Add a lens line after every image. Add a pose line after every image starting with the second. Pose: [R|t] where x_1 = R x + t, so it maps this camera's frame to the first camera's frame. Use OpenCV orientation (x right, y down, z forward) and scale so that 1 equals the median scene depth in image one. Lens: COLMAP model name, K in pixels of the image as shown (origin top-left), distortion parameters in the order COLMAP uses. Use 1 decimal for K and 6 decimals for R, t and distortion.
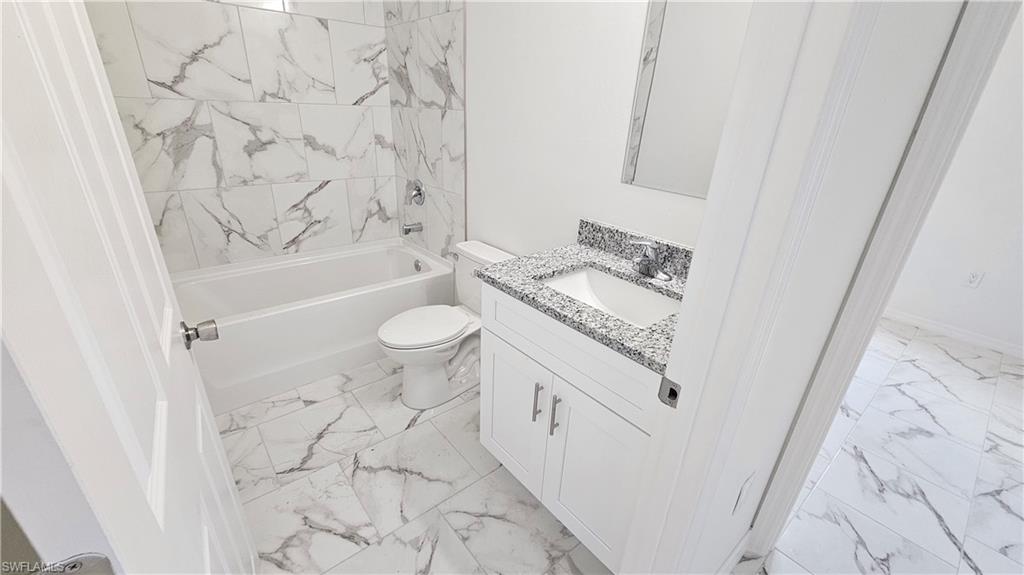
lens RADIAL K [[415.5, 0, 513.0], [0, 415.5, 289.9], [0, 0, 1]] dist [0.000318, -0.000023]
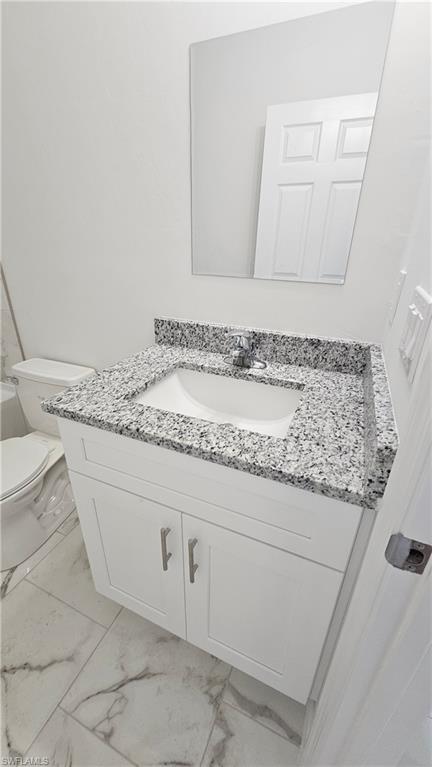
lens RADIAL K [[314.5, 0, 212.7], [0, 314.5, 378.4], [0, 0, 1]] dist [-0.004570, 0.000536]
pose [[0.900428, -0.207851, 0.382135, -0.022297], [0.199239, 0.977958, 0.062465, -0.067032], [-0.386695, 0.019891, 0.921993, 0.356790]]
